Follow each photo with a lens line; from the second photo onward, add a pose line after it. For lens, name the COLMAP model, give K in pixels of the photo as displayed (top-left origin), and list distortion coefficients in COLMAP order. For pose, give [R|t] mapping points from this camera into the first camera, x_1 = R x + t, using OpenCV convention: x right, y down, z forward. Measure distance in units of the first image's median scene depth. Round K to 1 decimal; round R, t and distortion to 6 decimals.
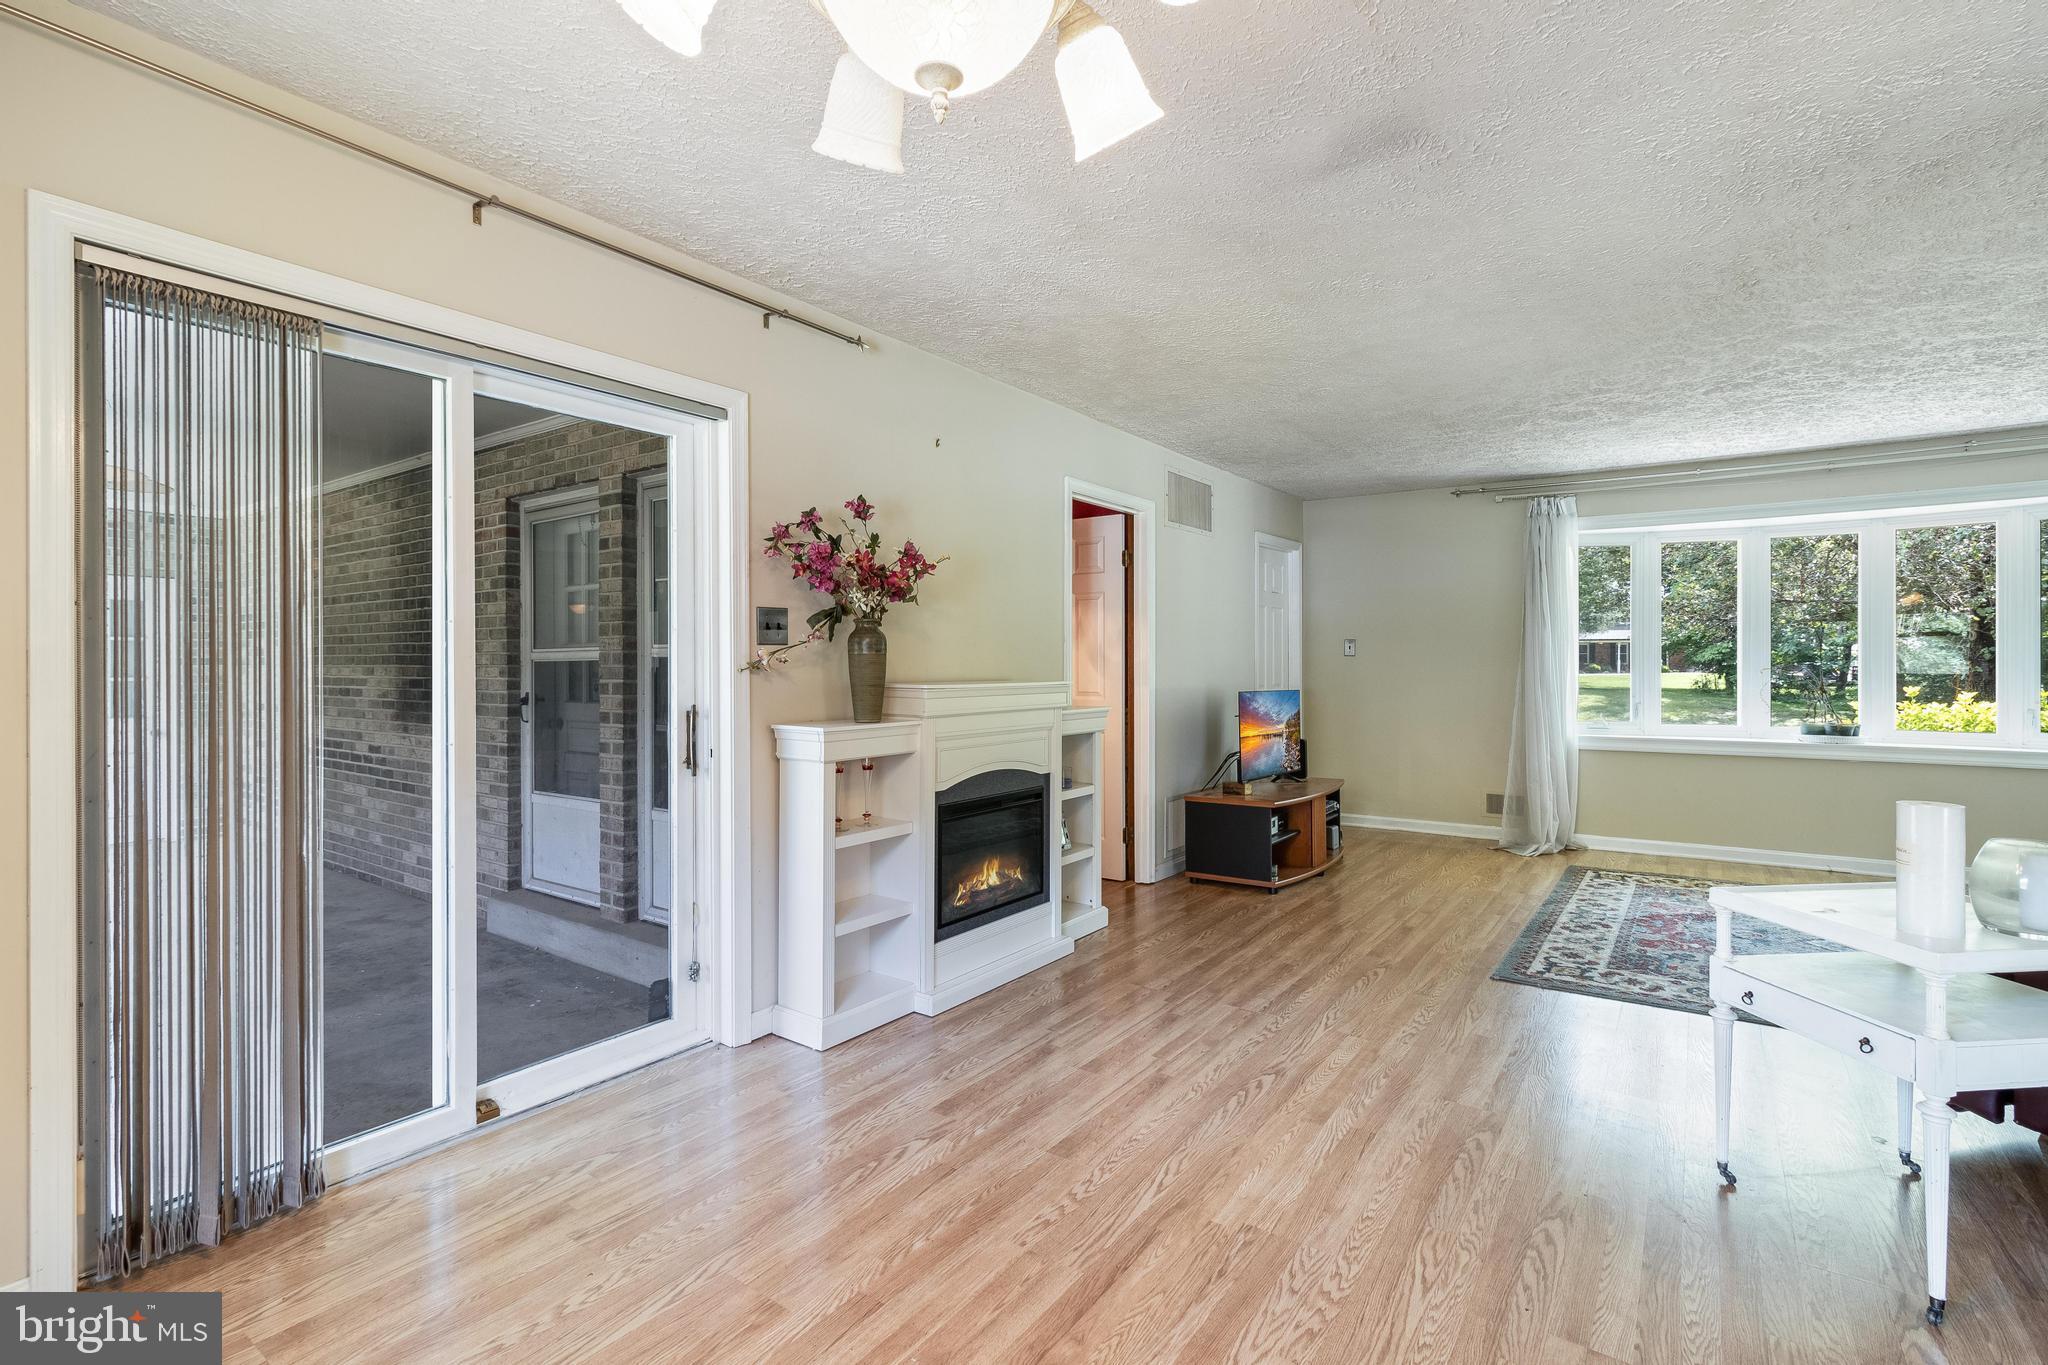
lens RADIAL K [[943.3, 0, 1033.5], [0, 943.3, 665.8], [0, 0, 1]] dist [0.003363, 0.000350]
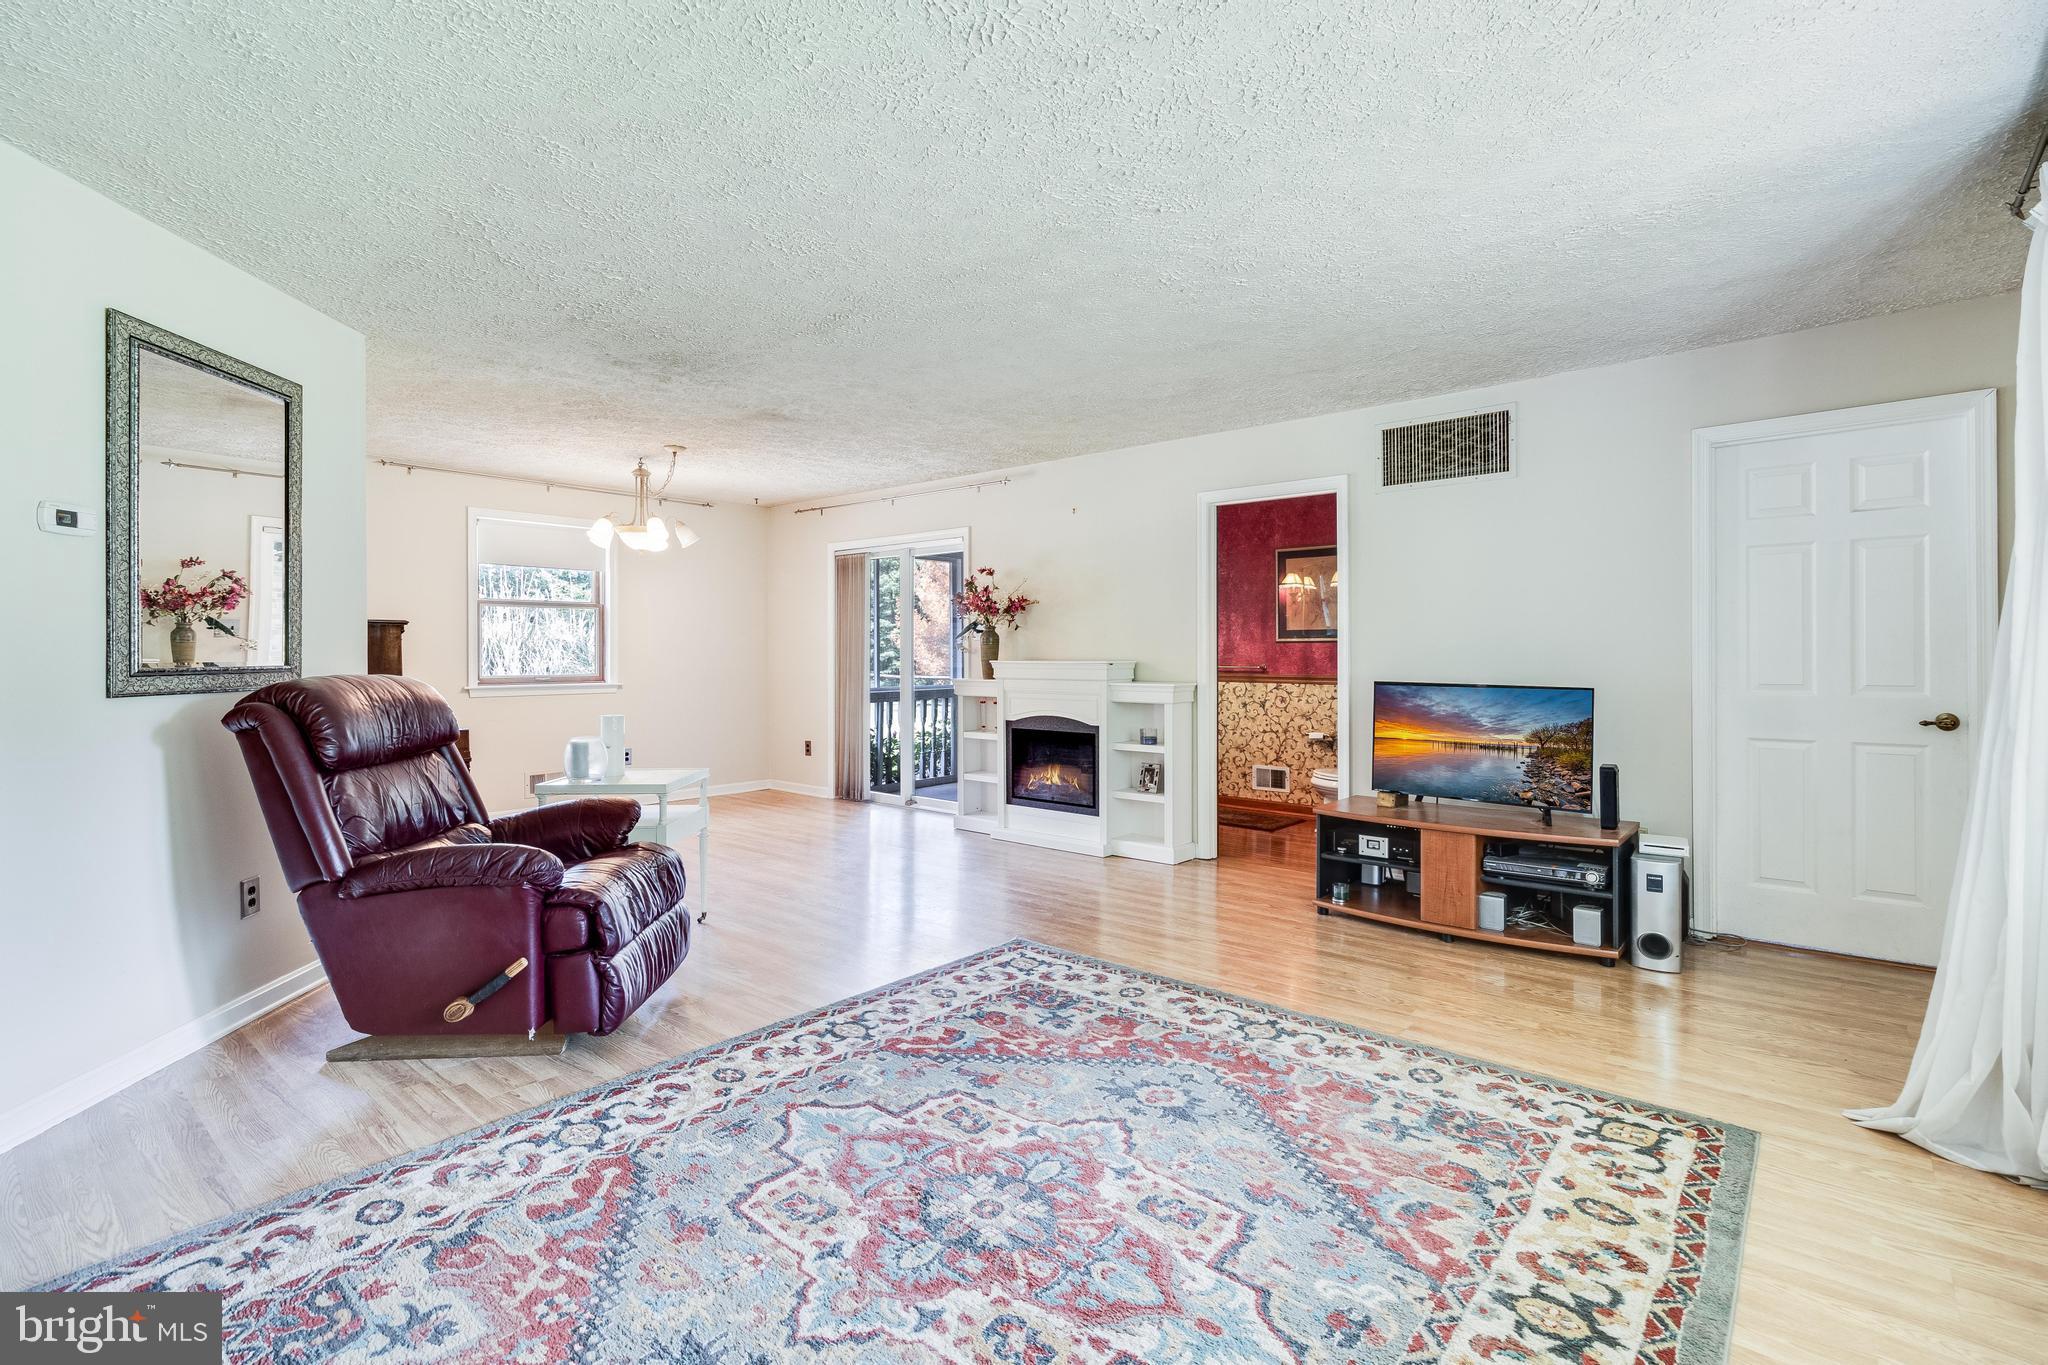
lens RADIAL K [[944.7, 0, 1035.8], [0, 944.7, 657.9], [0, 0, 1]] dist [0.000538, 0.000000]
pose [[-0.086666, 0.007993, -0.996205, 1.530626], [-0.000297, 0.999968, 0.008049, -0.000477], [0.996237, 0.000994, -0.086660, 1.094626]]
